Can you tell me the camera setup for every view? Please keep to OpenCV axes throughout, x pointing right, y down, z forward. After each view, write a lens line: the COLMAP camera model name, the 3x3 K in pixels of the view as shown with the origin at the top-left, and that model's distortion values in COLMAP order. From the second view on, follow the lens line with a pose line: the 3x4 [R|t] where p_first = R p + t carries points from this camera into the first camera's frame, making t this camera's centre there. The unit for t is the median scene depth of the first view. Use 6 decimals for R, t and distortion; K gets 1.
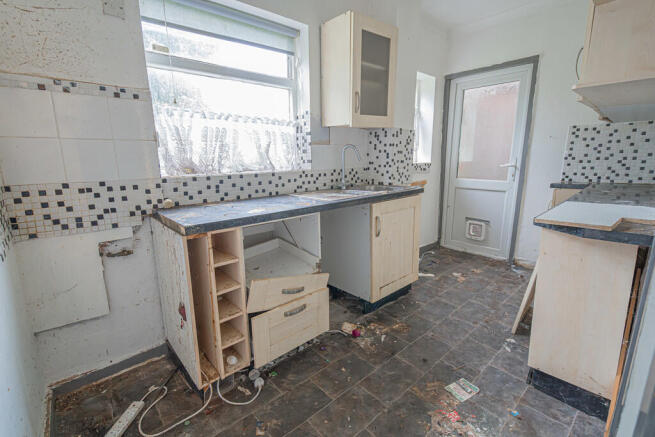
lens RADIAL K [[301.4, 0, 324.8], [0, 301.4, 217.1], [0, 0, 1]] dist [0.003661, 0.000932]
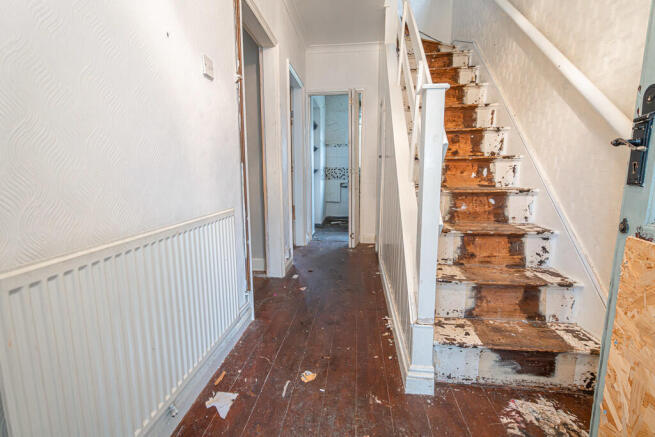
lens RADIAL K [[301.4, 0, 327.0], [0, 301.4, 217.8], [0, 0, 1]] dist [0.003661, 0.000932]
pose [[0.678747, 0.114957, -0.725319, 1.338197], [-0.147840, 0.988841, 0.018375, 0.318528], [0.719337, 0.094759, 0.688168, -1.179468]]
